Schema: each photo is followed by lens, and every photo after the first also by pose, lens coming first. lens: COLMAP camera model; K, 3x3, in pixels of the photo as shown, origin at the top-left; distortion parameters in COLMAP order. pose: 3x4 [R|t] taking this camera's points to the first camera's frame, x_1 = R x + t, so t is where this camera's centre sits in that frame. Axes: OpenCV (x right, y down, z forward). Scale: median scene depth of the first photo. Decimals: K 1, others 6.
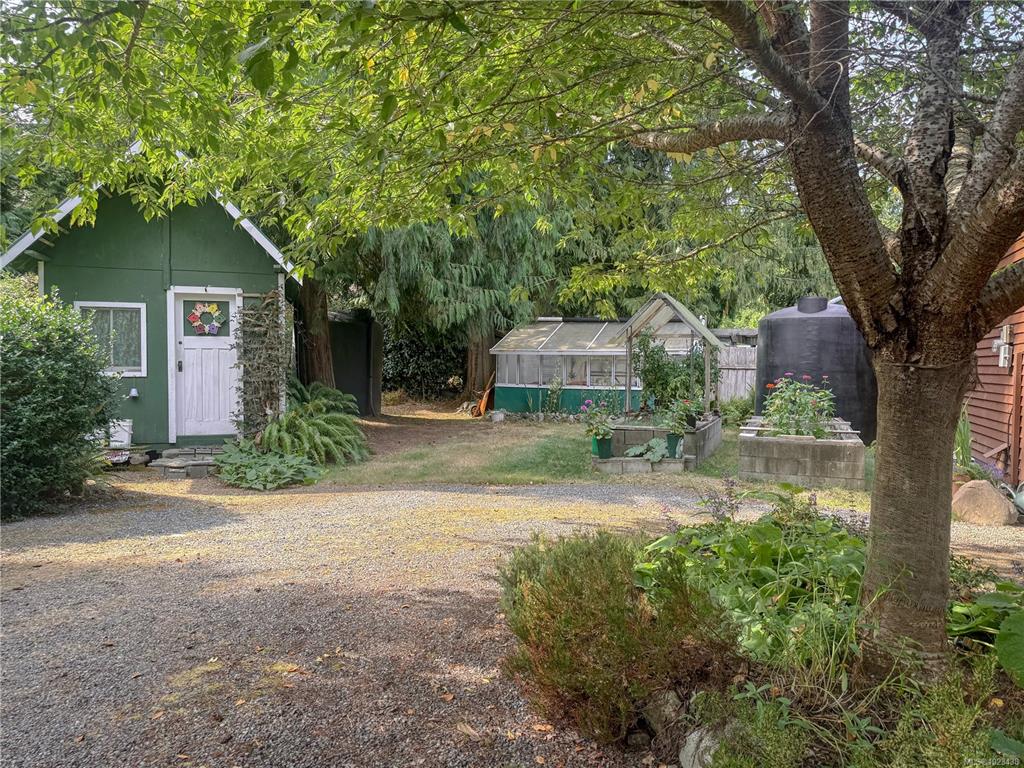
lens RADIAL K [[724.2, 0, 515.8], [0, 724.2, 383.2], [0, 0, 1]] dist [0.066687, -0.081687]
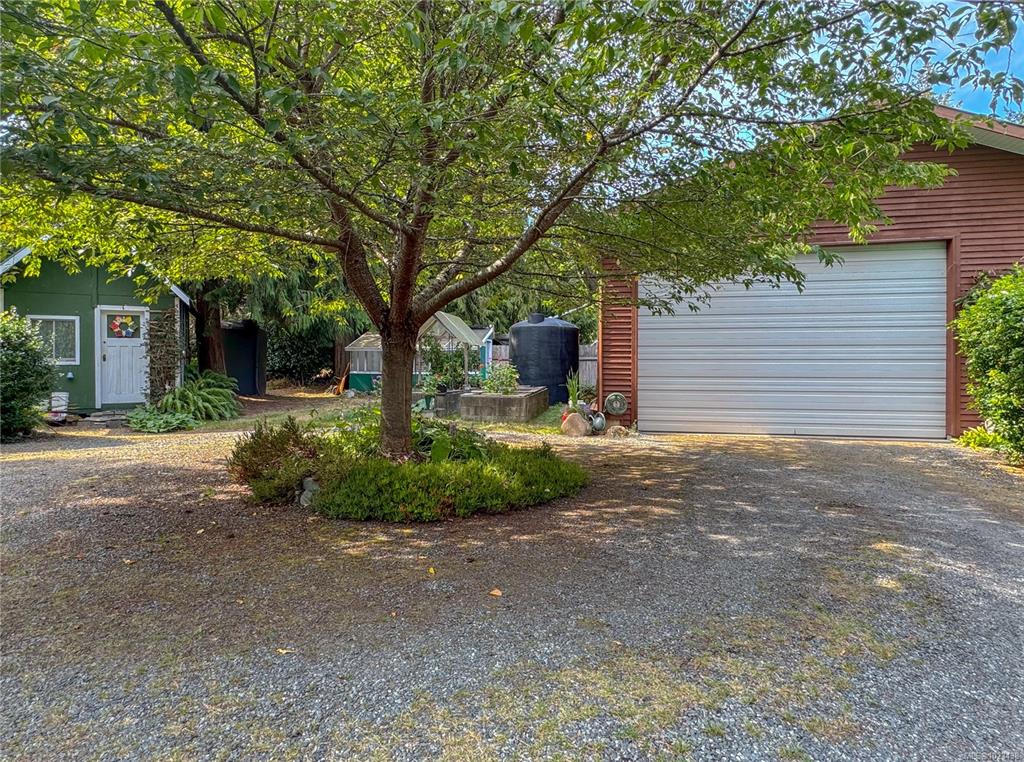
lens RADIAL K [[541.0, 0, 490.1], [0, 541.0, 361.4], [0, 0, 1]] dist [-0.002446, 0.002054]
pose [[0.985943, -0.010734, 0.166737, 0.143938], [0.015161, 0.999565, -0.025299, 0.024690], [-0.166393, 0.027472, 0.985677, -0.238896]]
